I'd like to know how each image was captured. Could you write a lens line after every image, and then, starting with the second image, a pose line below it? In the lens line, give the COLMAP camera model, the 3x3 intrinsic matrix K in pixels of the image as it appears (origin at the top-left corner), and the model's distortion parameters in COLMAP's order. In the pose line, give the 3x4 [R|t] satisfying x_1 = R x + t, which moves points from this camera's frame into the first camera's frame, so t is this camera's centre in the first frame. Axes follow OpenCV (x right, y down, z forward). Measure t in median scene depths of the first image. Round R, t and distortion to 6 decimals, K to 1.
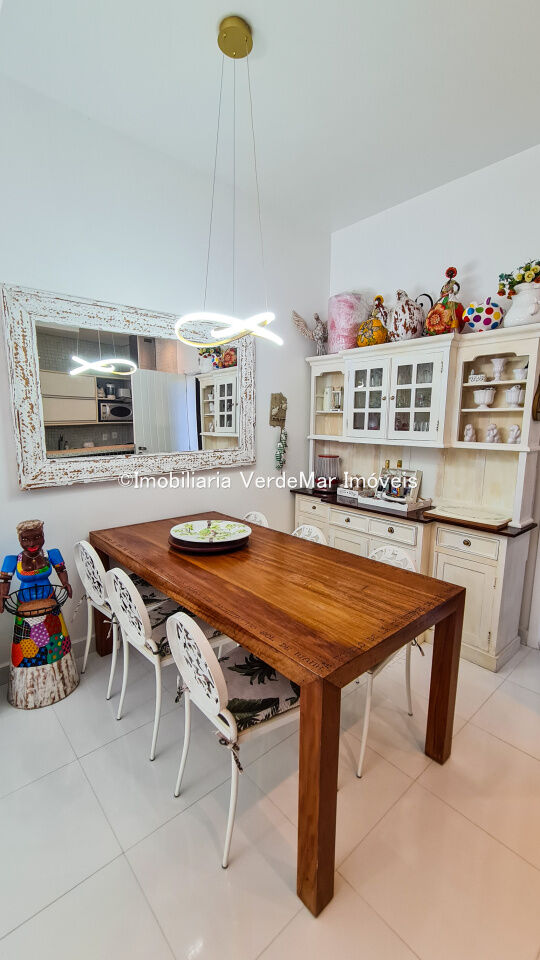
lens RADIAL K [[408.3, 0, 270.0], [0, 408.3, 480.0], [0, 0, 1]] dist [-0.000632, -0.000059]
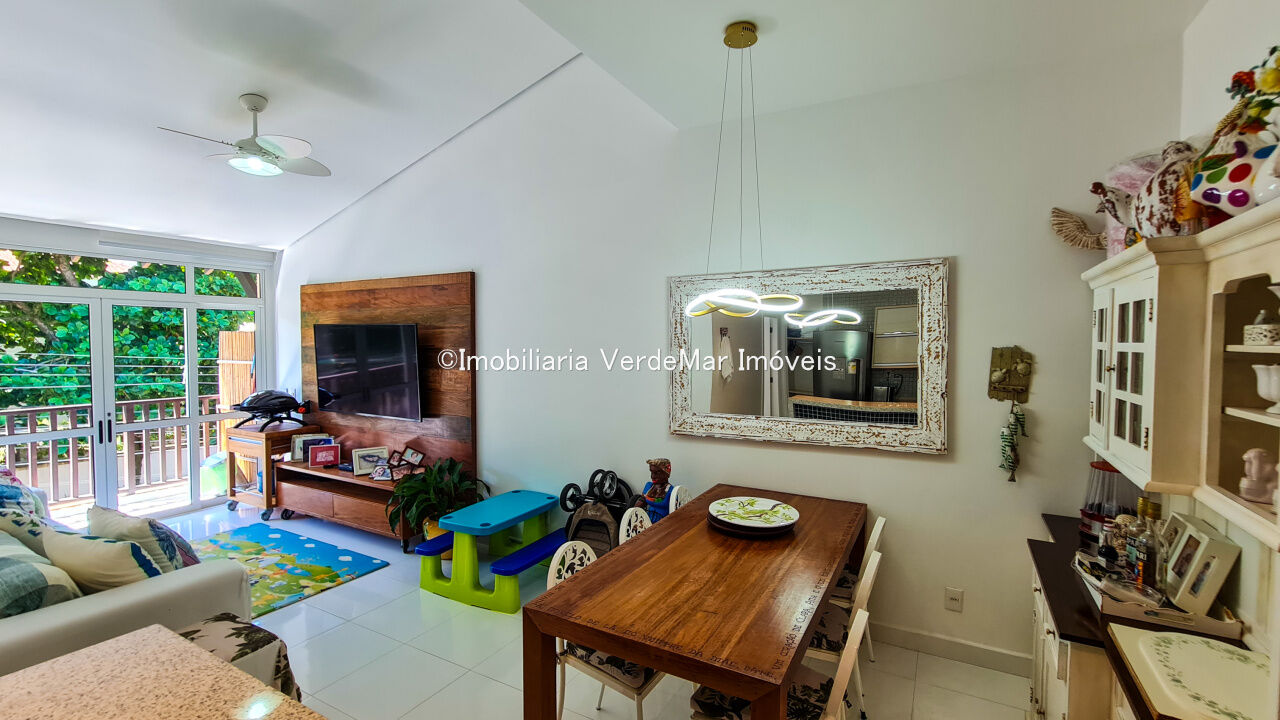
lens RADIAL K [[544.4, 0, 640.0], [0, 544.4, 360.0], [0, 0, 1]] dist [-0.000632, -0.000059]
pose [[0.327294, 0.029438, -0.944464, 0.812447], [-0.135193, 0.990691, -0.015971, -0.139630], [0.935201, 0.132912, 0.328227, 0.288457]]
